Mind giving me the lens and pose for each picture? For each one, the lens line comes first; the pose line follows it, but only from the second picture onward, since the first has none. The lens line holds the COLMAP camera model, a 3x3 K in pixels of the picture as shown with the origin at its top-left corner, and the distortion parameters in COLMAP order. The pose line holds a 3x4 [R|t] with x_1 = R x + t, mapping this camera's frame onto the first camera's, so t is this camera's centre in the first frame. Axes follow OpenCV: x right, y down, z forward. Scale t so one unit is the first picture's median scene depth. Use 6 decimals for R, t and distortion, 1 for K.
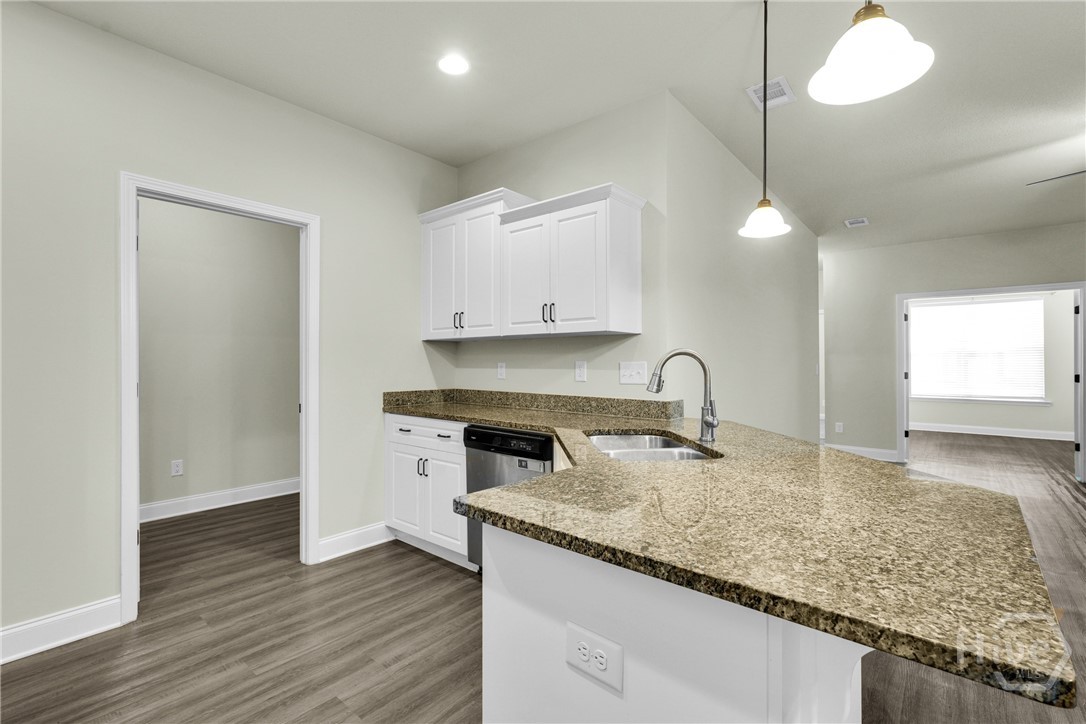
lens RADIAL K [[483.1, 0, 545.3], [0, 483.1, 356.3], [0, 0, 1]] dist [-0.016203, -0.000082]
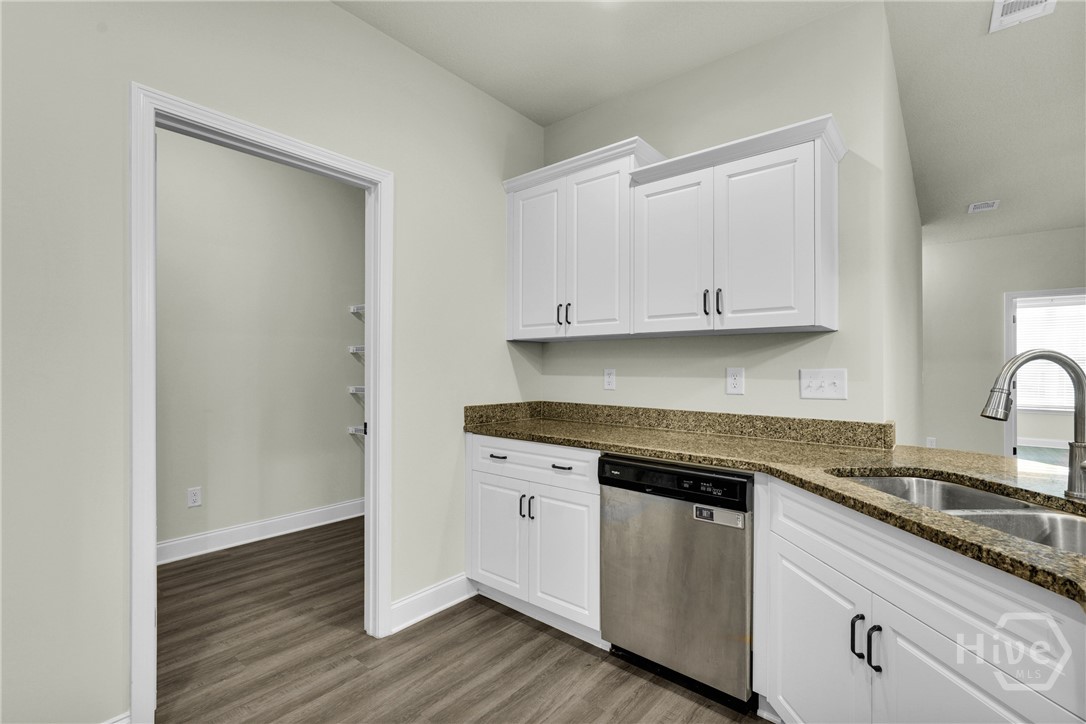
lens RADIAL K [[485.5, 0, 543.0], [0, 485.5, 362.0], [0, 0, 1]] dist [-0.016374, 0.000139]
pose [[0.999984, 0.004301, -0.003556, -0.225921], [-0.004296, 0.999990, 0.001342, 0.001857], [0.003562, -0.001327, 0.999993, 0.239145]]
